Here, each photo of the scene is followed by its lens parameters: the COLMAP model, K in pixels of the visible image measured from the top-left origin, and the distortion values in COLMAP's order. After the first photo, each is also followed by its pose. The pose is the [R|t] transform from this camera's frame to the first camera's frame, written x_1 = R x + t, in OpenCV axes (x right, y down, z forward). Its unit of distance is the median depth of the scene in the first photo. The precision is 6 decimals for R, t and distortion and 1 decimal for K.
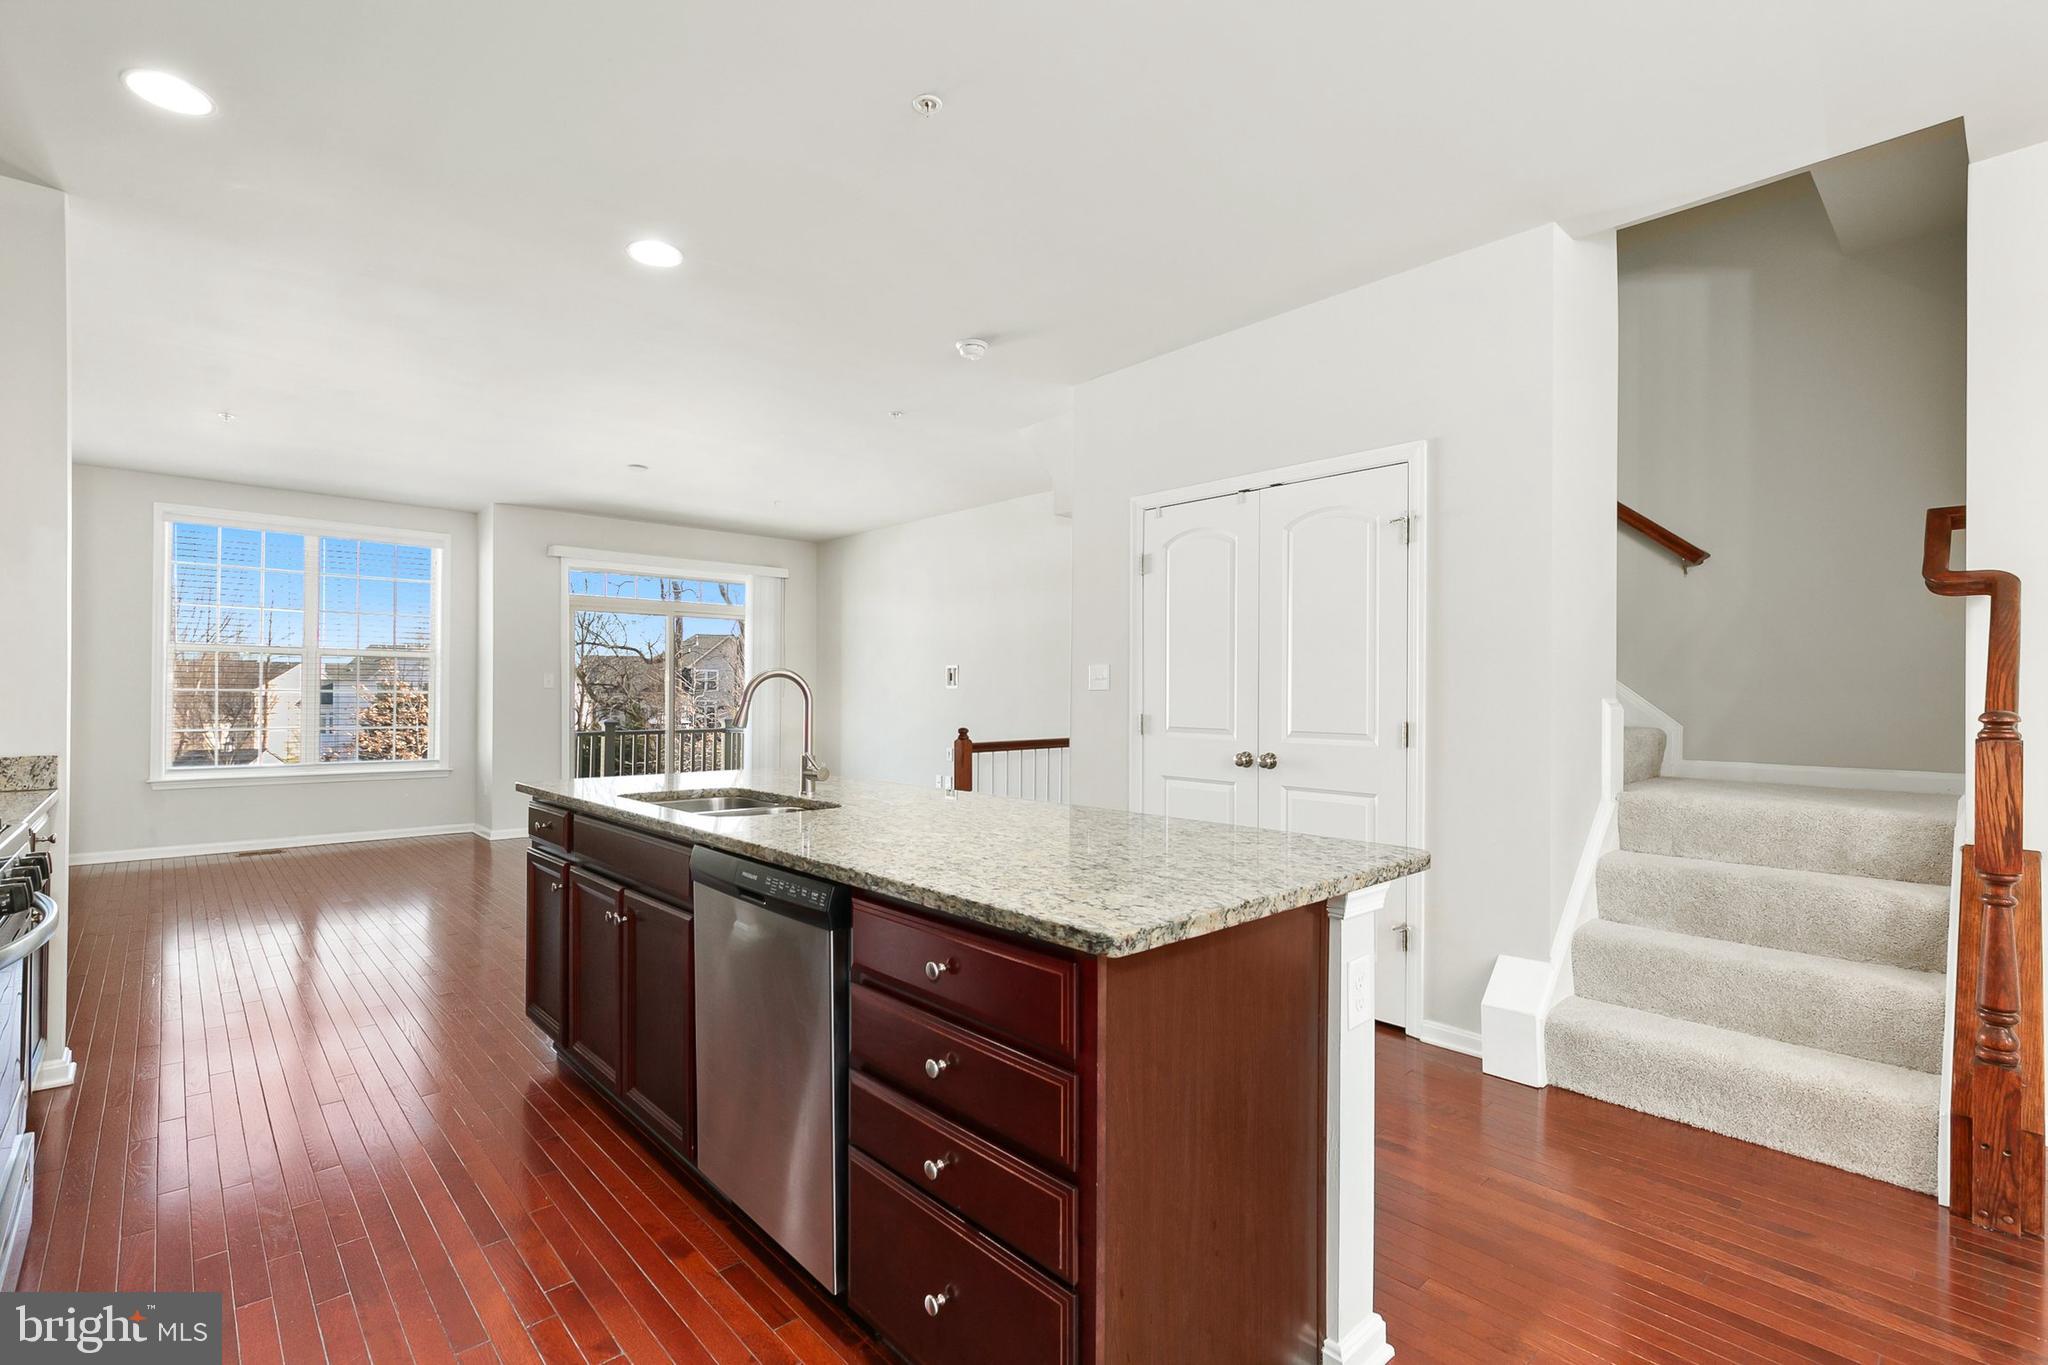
lens RADIAL K [[925.7, 0, 1023.4], [0, 925.7, 694.7], [0, 0, 1]] dist [0.006976, 0.002849]
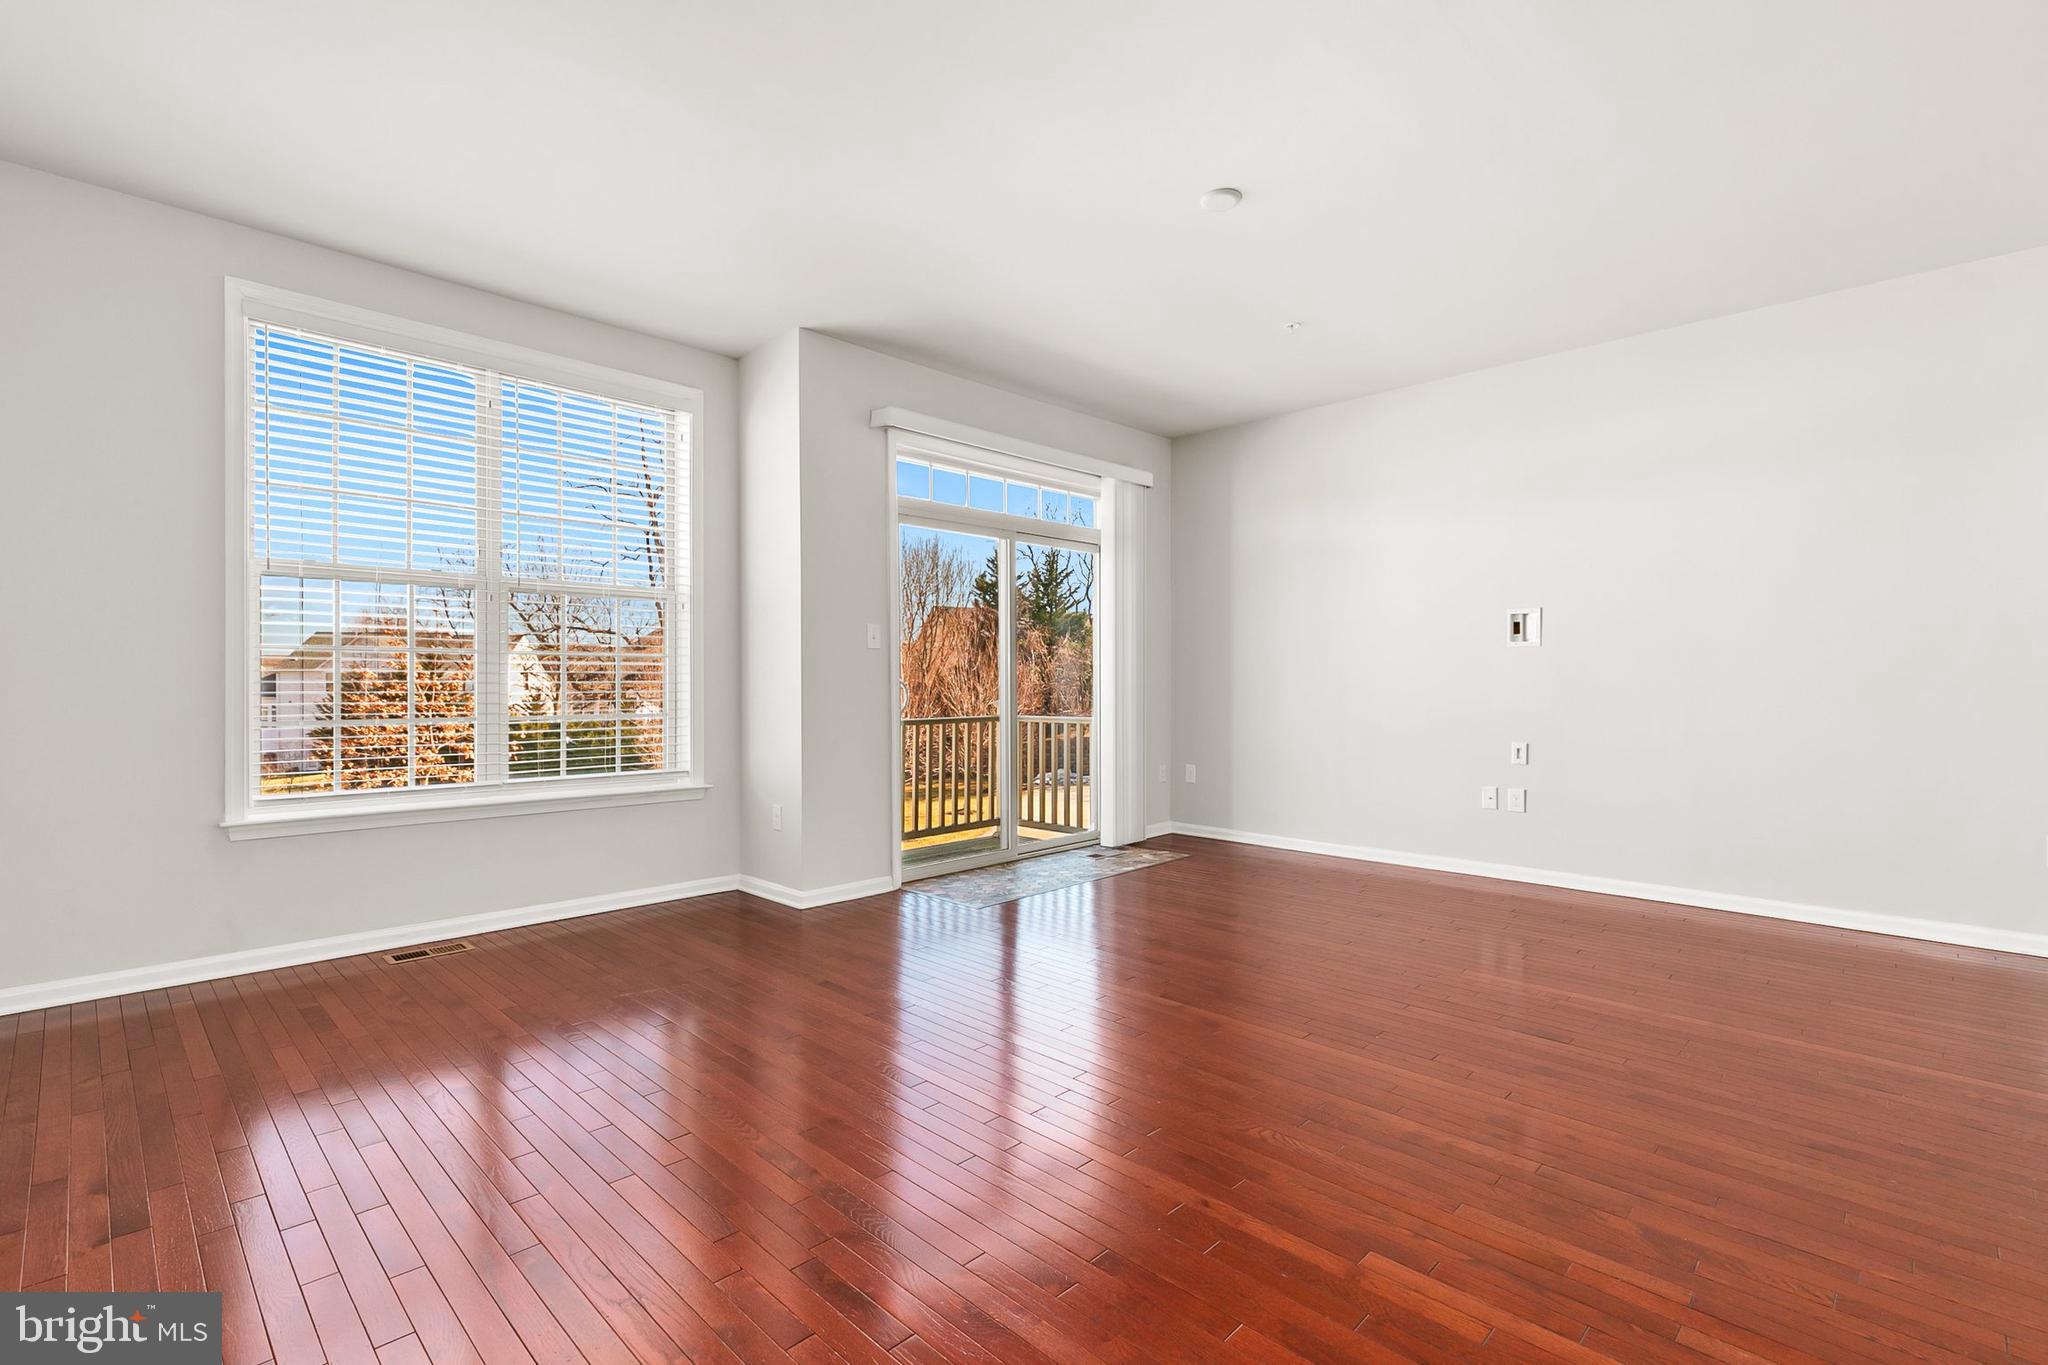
lens RADIAL K [[925.7, 0, 1012.2], [0, 925.7, 687.0], [0, 0, 1]] dist [0.006976, 0.002849]
pose [[0.999243, -0.007299, 0.038218, -0.516367], [0.007122, 0.999963, 0.004769, 0.017817], [-0.038252, -0.004493, 0.999258, 0.467420]]
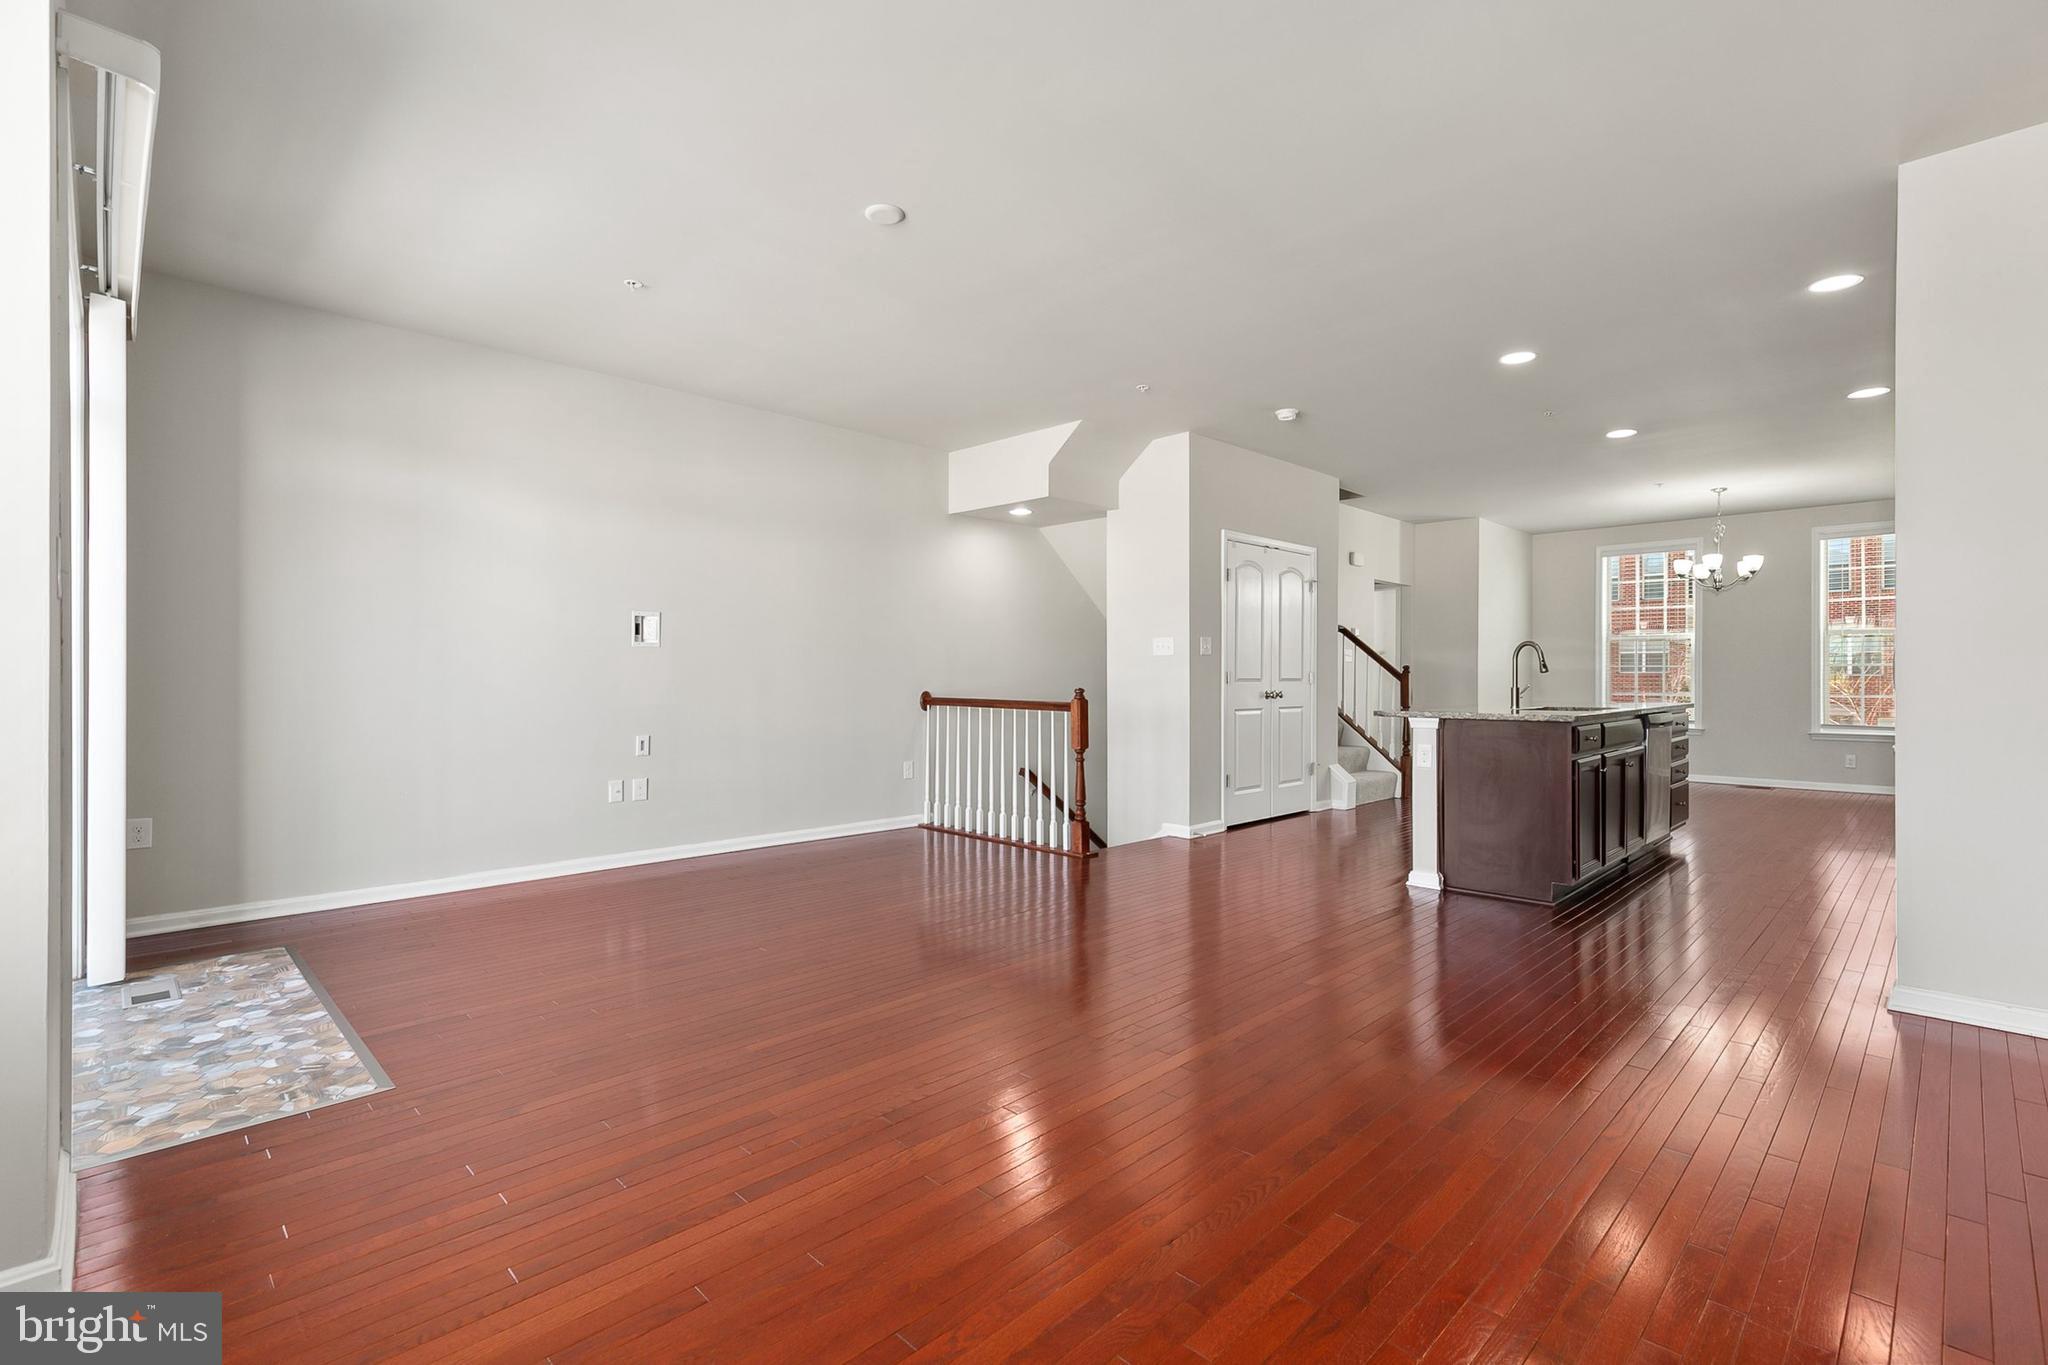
lens RADIAL K [[925.7, 0, 1009.1], [0, 925.7, 670.1], [0, 0, 1]] dist [0.006976, 0.002849]
pose [[-0.035273, 0.006870, 0.999354, -0.885311], [0.002948, 0.999973, -0.006770, 0.018530], [-0.999373, 0.002707, -0.035292, 0.894276]]
